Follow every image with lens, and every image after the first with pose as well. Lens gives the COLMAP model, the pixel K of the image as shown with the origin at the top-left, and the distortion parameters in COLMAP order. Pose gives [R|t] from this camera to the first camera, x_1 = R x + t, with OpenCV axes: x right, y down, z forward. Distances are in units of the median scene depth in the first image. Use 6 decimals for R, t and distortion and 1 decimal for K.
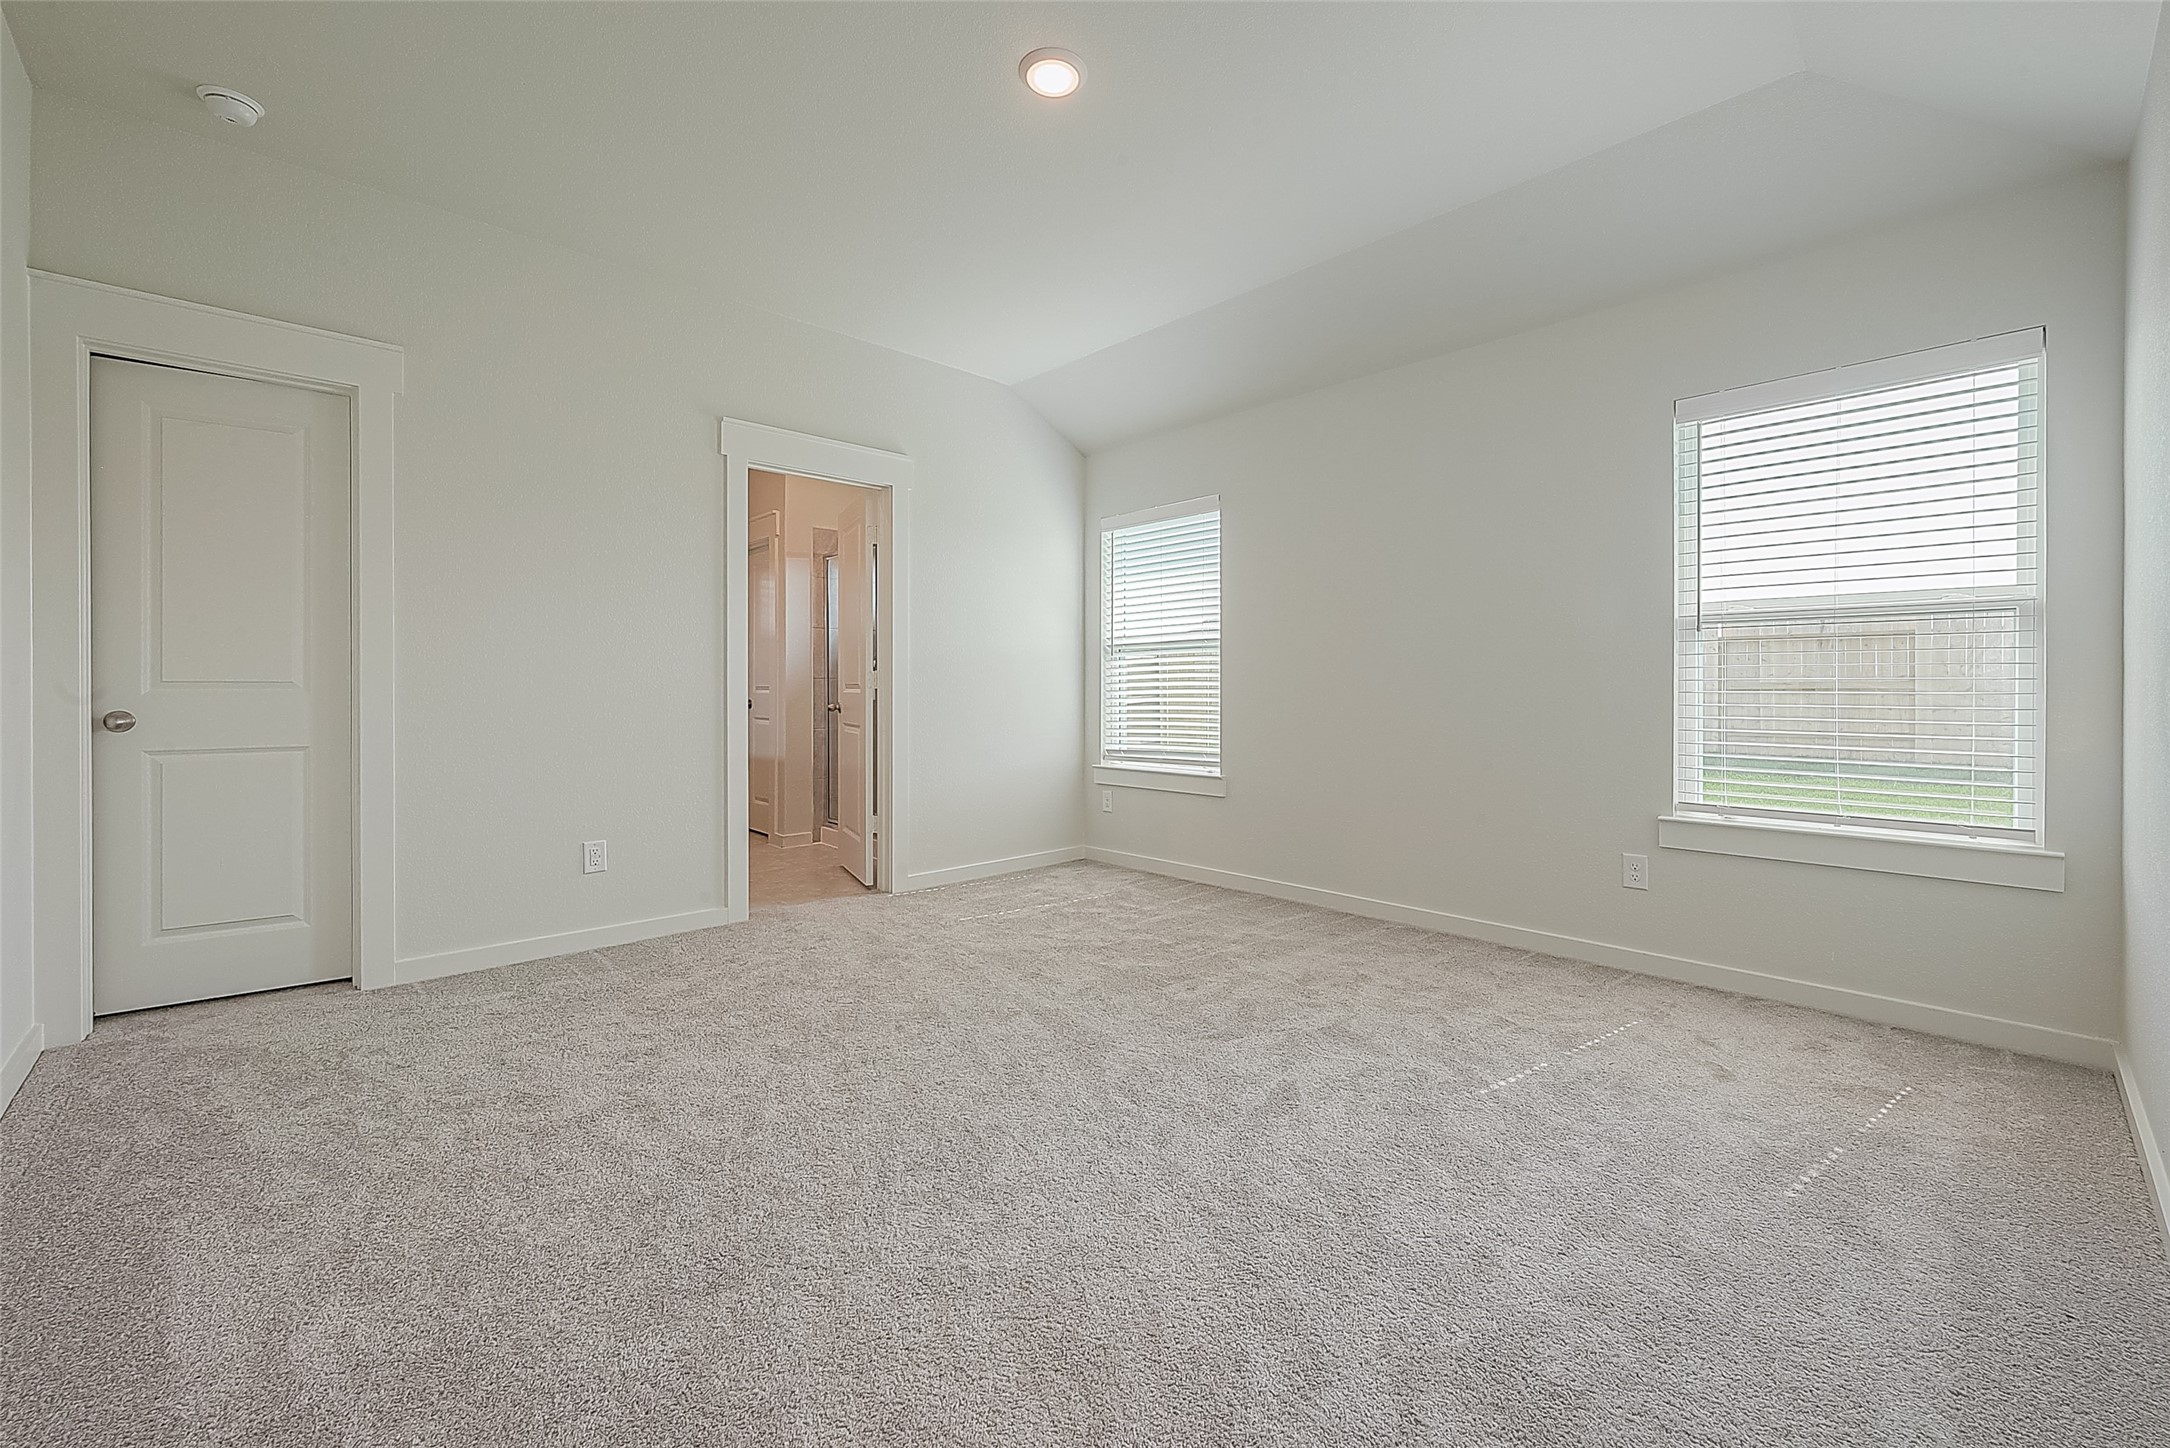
lens RADIAL K [[865.8, 0, 1076.5], [0, 865.8, 701.4], [0, 0, 1]] dist [-0.000340, -0.000169]
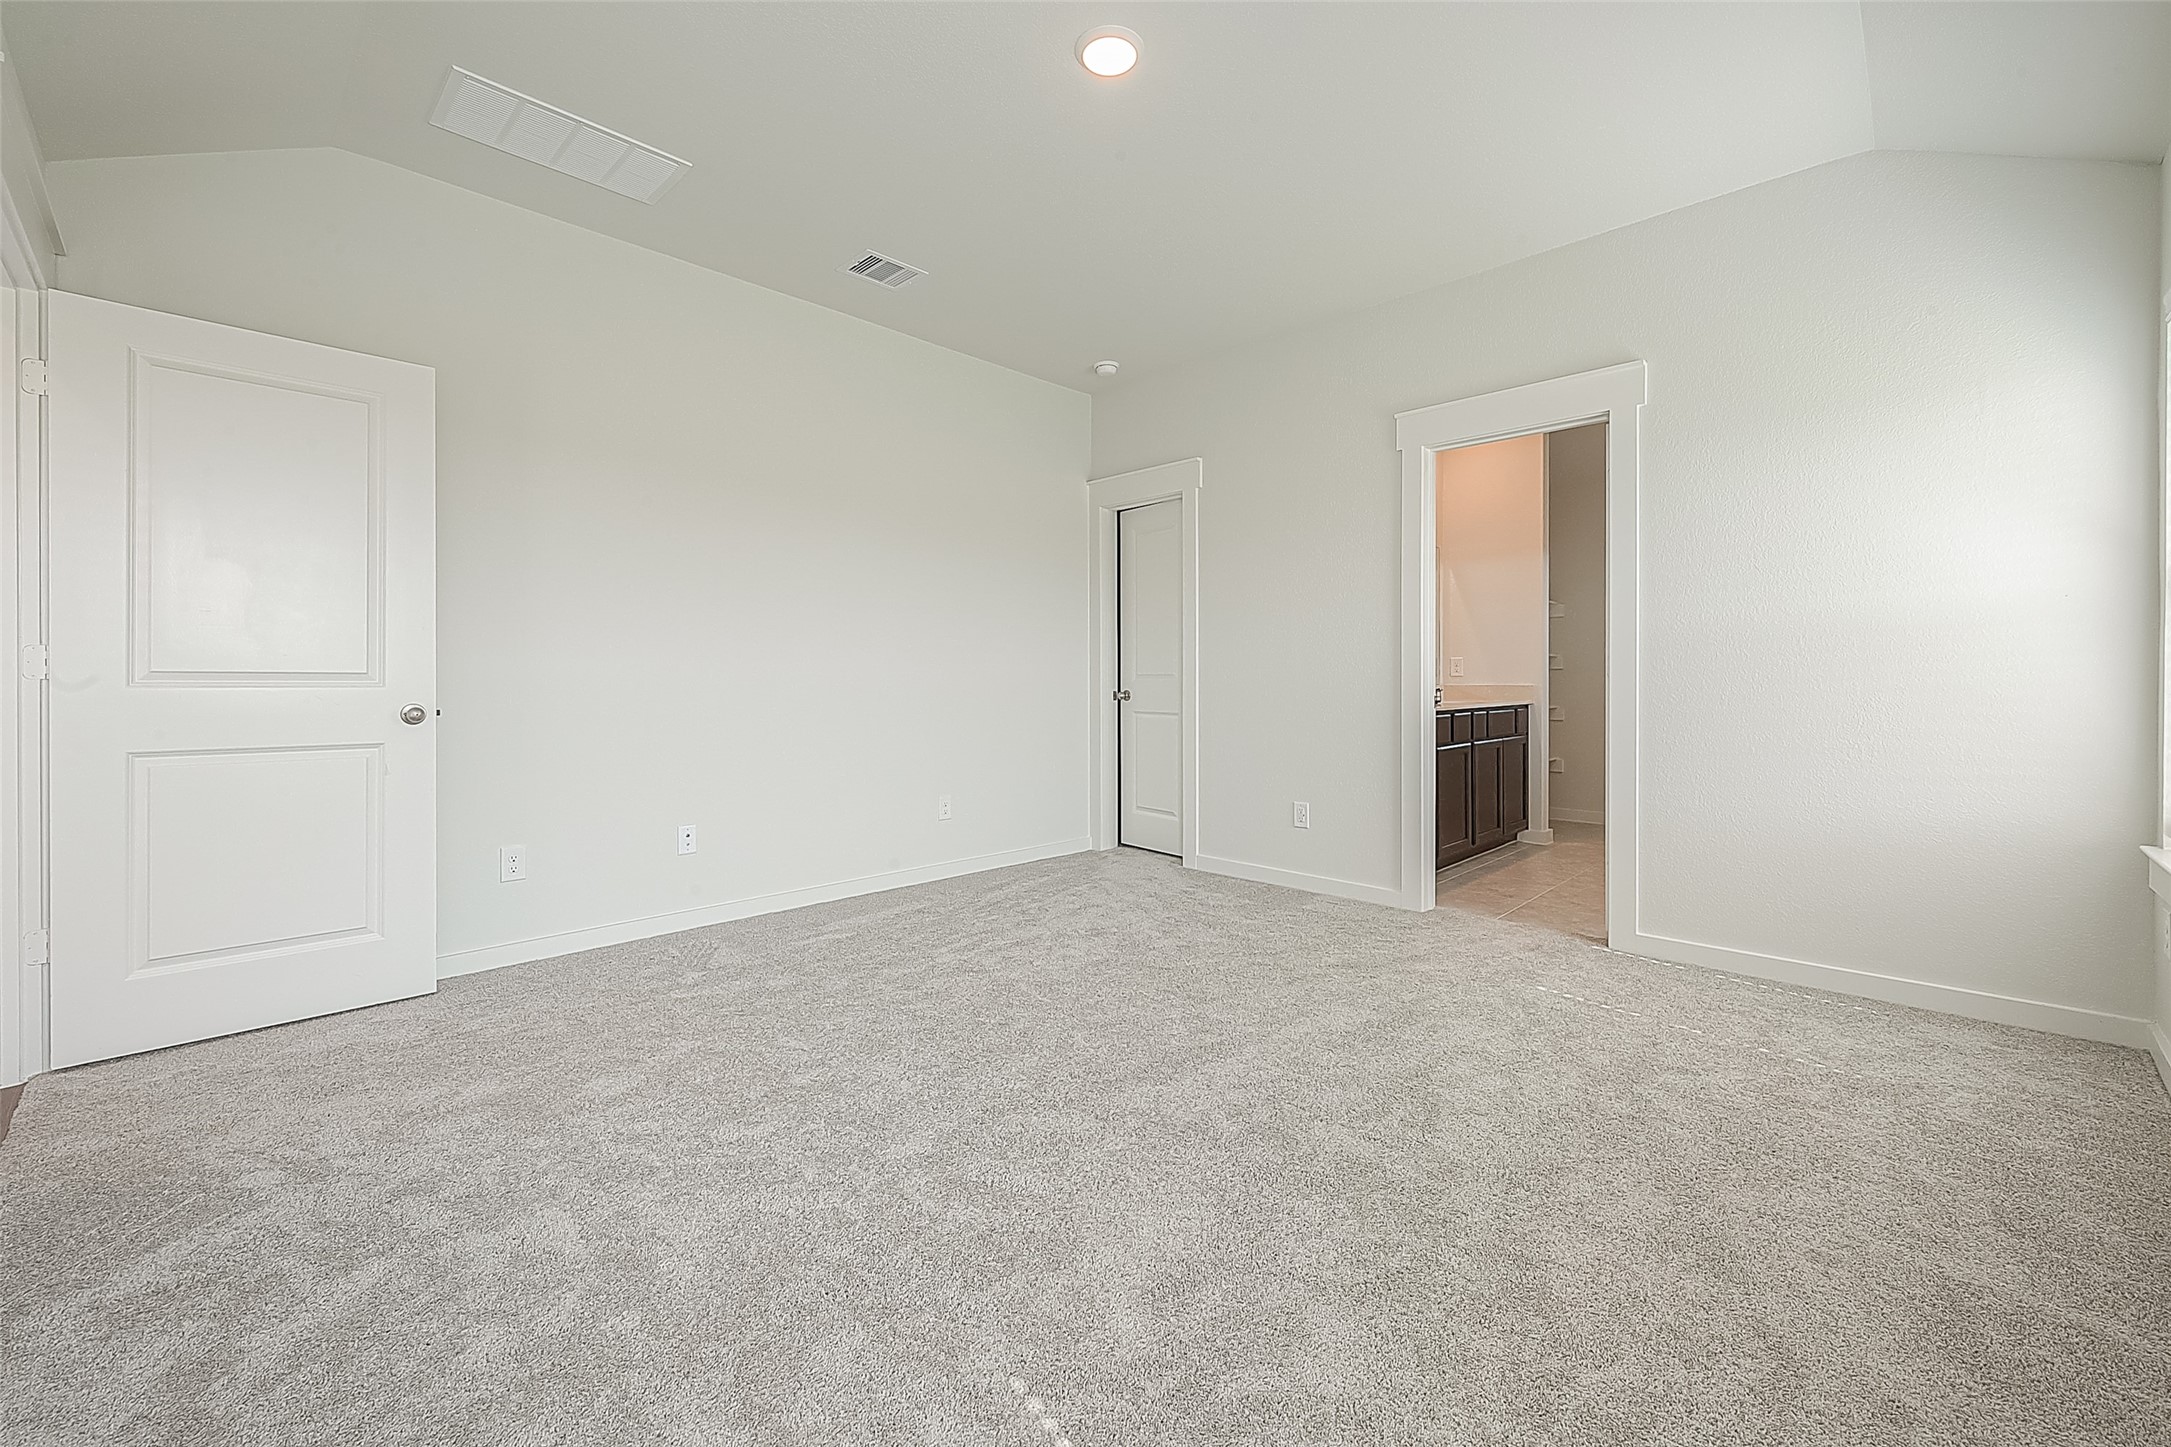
lens RADIAL K [[866.2, 0, 1077.0], [0, 866.2, 700.9], [0, 0, 1]] dist [-0.000340, -0.000169]
pose [[0.027724, 0.027855, -0.999227, 0.834572], [-0.010898, 0.999561, 0.027562, -0.020485], [0.999556, 0.010126, 0.028016, 0.815269]]
